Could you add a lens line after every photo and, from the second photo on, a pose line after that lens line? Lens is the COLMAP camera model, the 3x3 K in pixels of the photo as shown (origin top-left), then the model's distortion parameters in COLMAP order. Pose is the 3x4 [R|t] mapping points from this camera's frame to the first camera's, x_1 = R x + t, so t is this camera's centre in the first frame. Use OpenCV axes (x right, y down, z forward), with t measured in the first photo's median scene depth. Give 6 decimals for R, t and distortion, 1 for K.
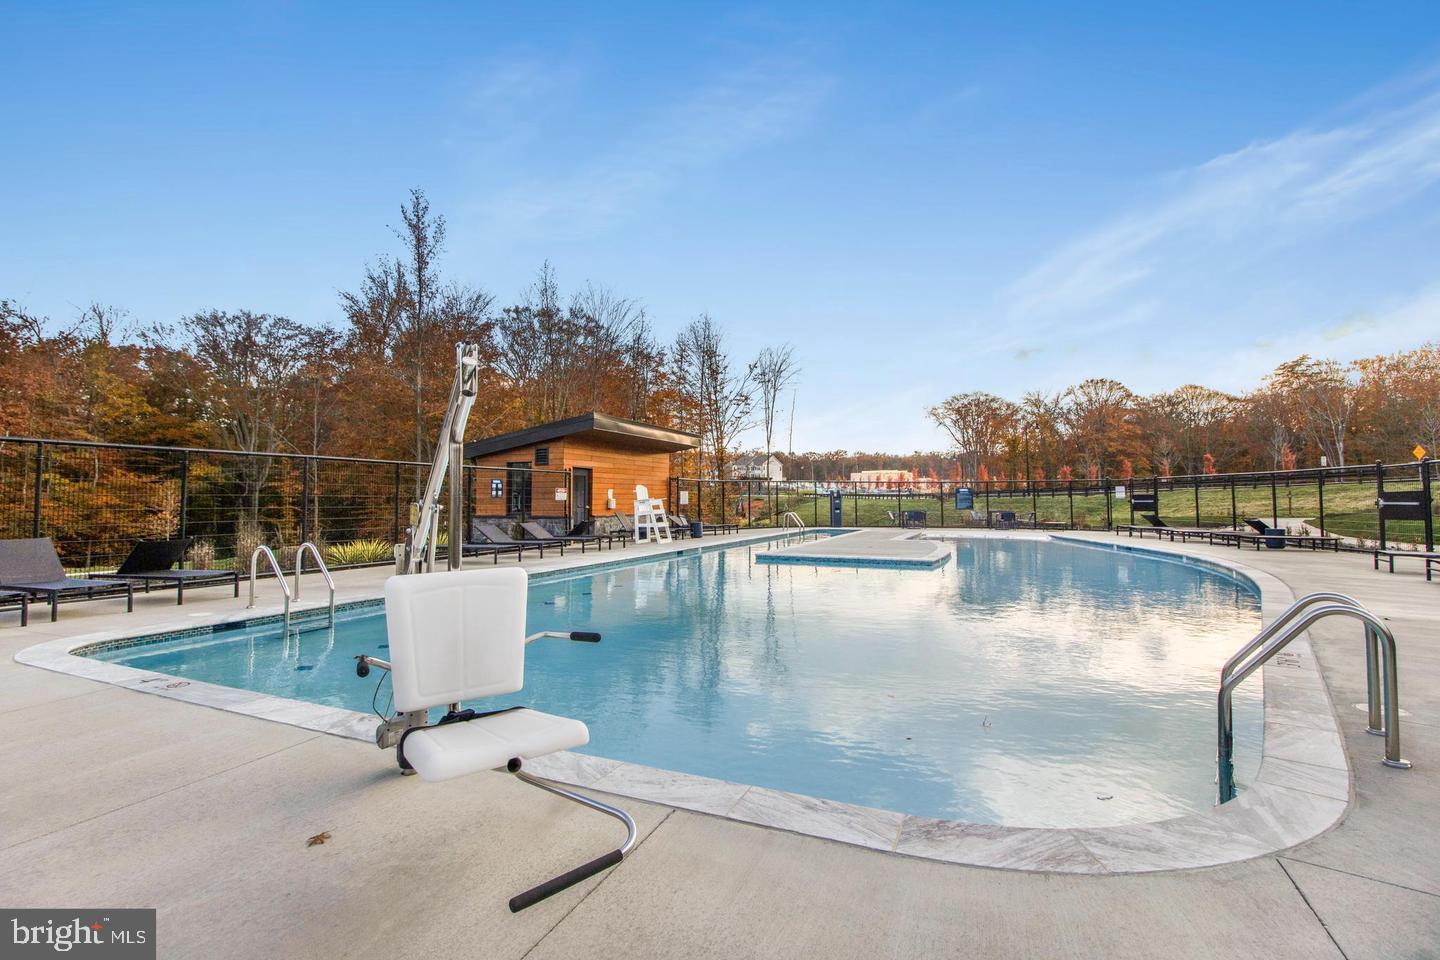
lens RADIAL K [[664.6, 0, 720.0], [0, 664.6, 480.0], [0, 0, 1]] dist [-0.000211, -0.010073]
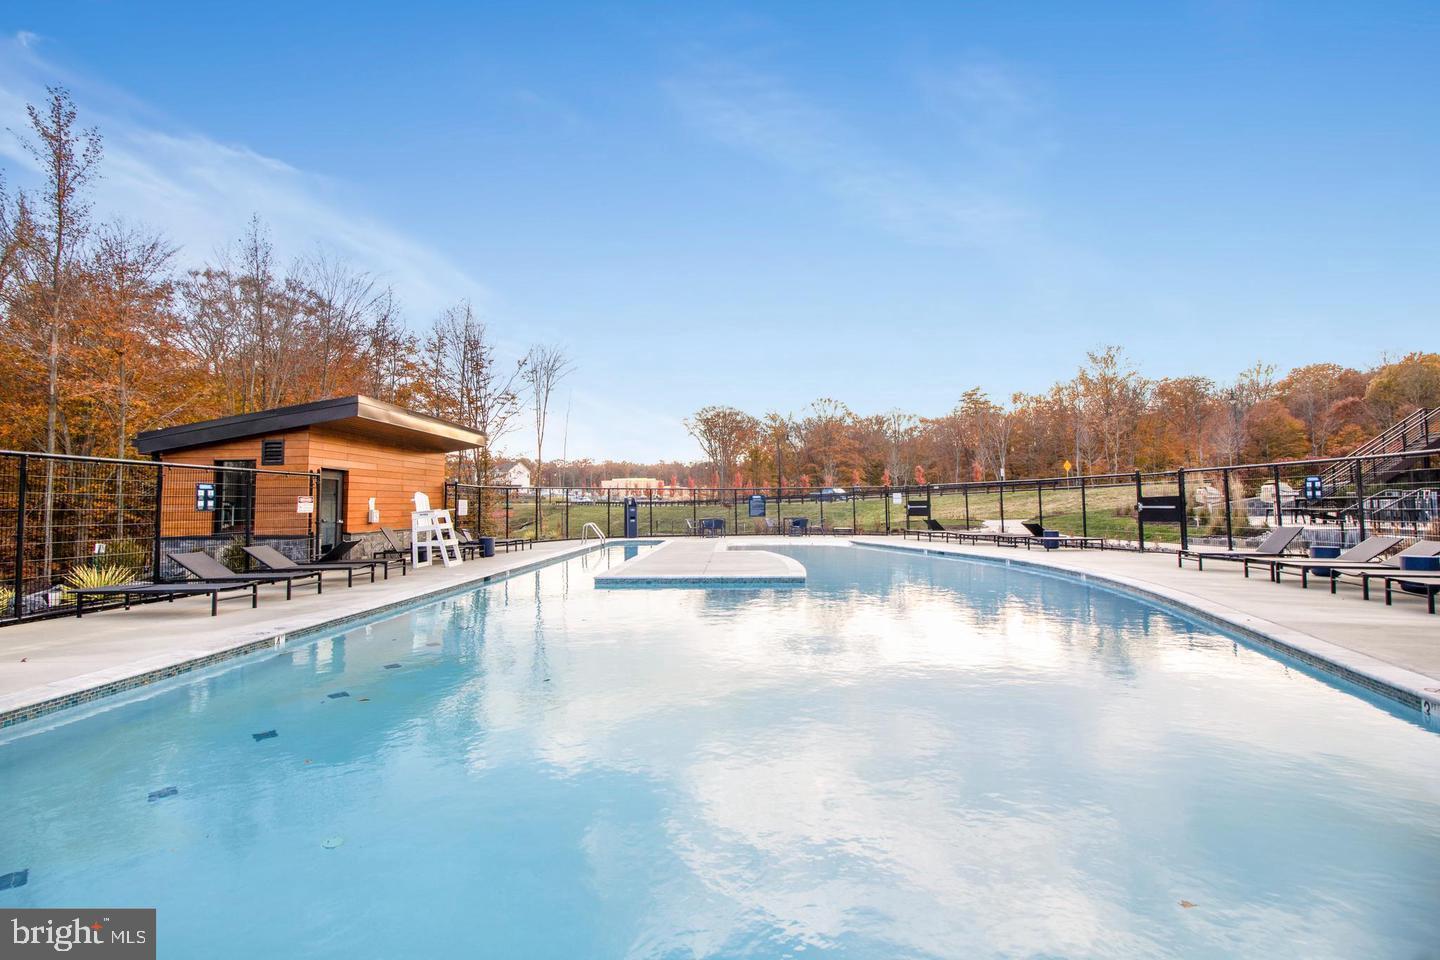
lens RADIAL K [[664.6, 0, 720.0], [0, 664.6, 480.0], [0, 0, 1]] dist [-0.000211, -0.010073]
pose [[0.931831, 0.005208, 0.362854, -0.048341], [-0.001007, 0.999930, -0.011768, 0.001432], [-0.362890, 0.010601, 0.931772, 0.095919]]
